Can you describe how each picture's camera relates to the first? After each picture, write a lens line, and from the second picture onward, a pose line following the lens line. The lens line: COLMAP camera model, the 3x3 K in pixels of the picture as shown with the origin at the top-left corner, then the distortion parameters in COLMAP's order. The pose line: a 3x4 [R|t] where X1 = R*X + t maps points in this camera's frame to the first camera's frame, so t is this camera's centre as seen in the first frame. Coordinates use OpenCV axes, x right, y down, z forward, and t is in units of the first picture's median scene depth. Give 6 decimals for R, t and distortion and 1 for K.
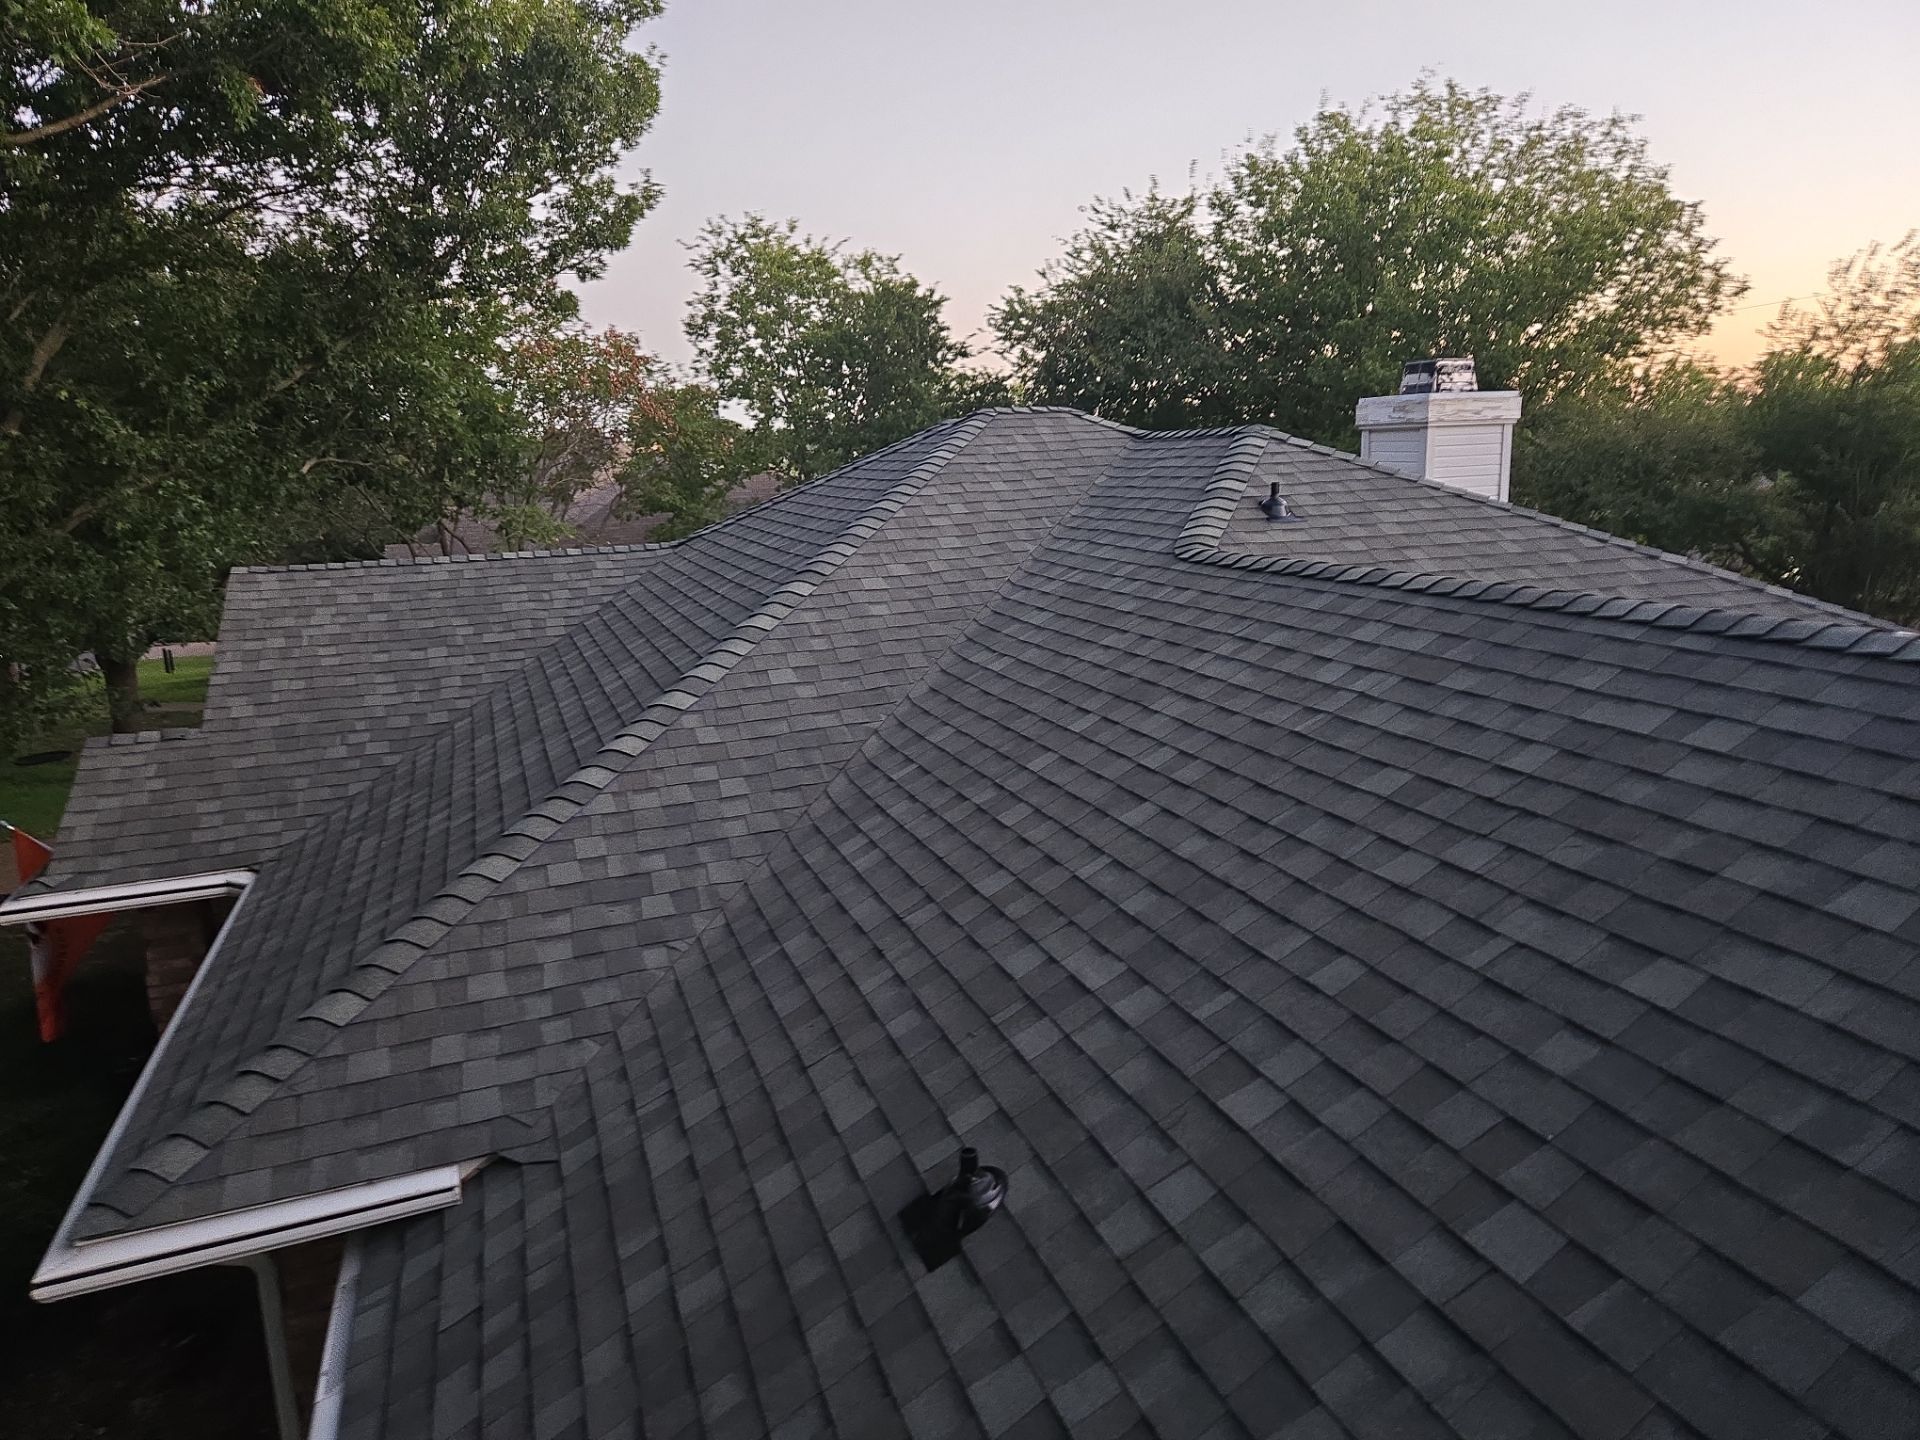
lens RADIAL K [[1276.7, 0, 956.1], [0, 1276.7, 710.0], [0, 0, 1]] dist [0.073476, -0.059427]
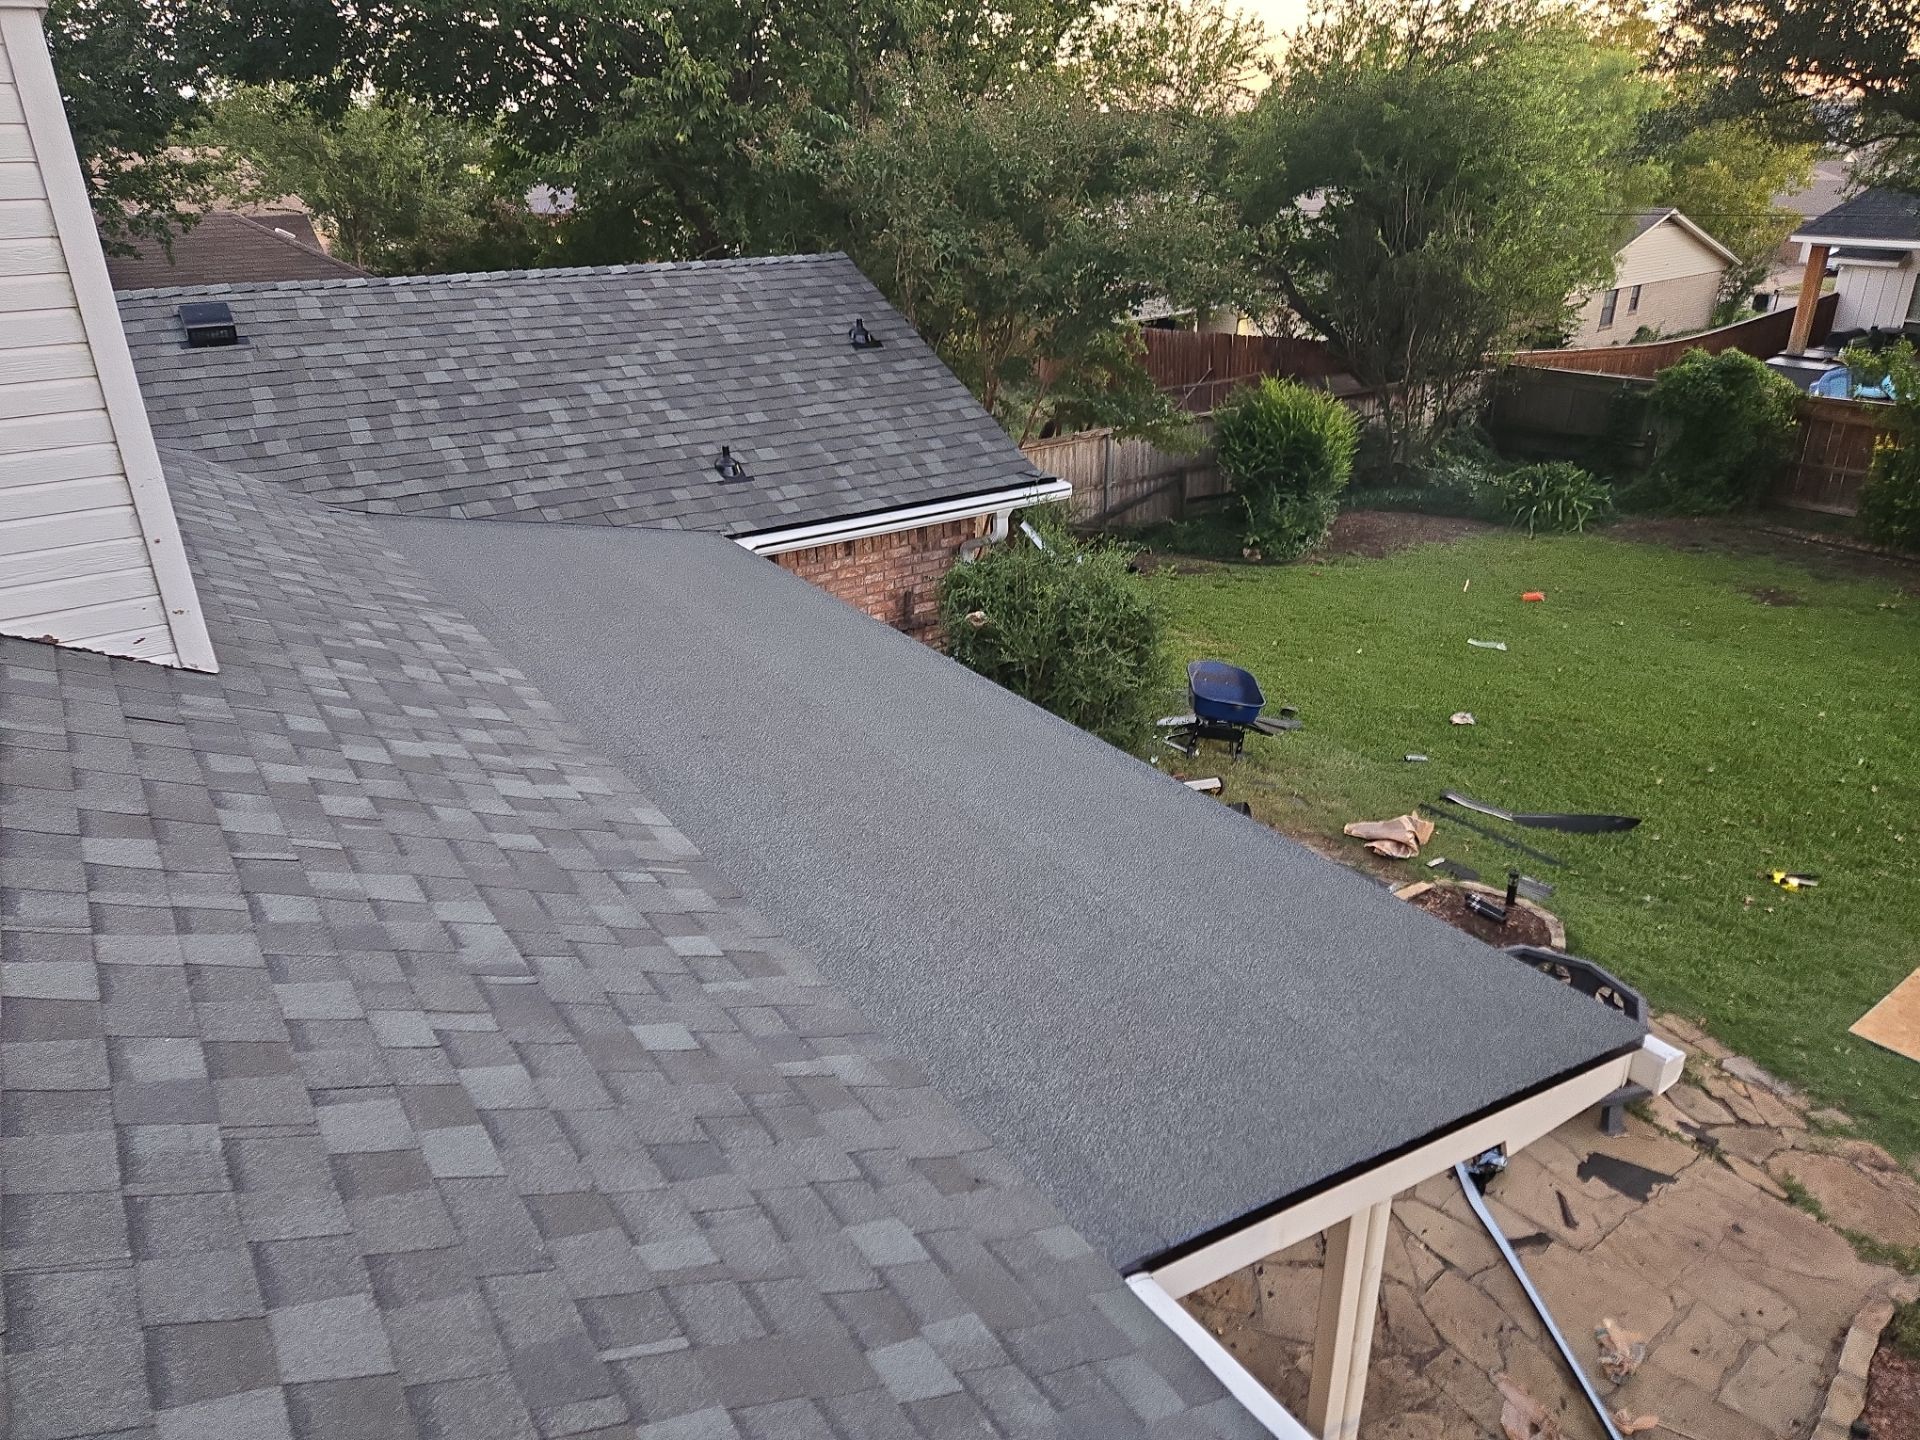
lens RADIAL K [[1276.7, 0, 954.7], [0, 1276.7, 707.3], [0, 0, 1]] dist [0.073476, -0.059427]
pose [[0.970447, -0.083123, 0.226546, 0.829442], [0.034549, 0.976988, 0.210478, -0.190840], [-0.238829, -0.196431, 0.950987, 0.989872]]
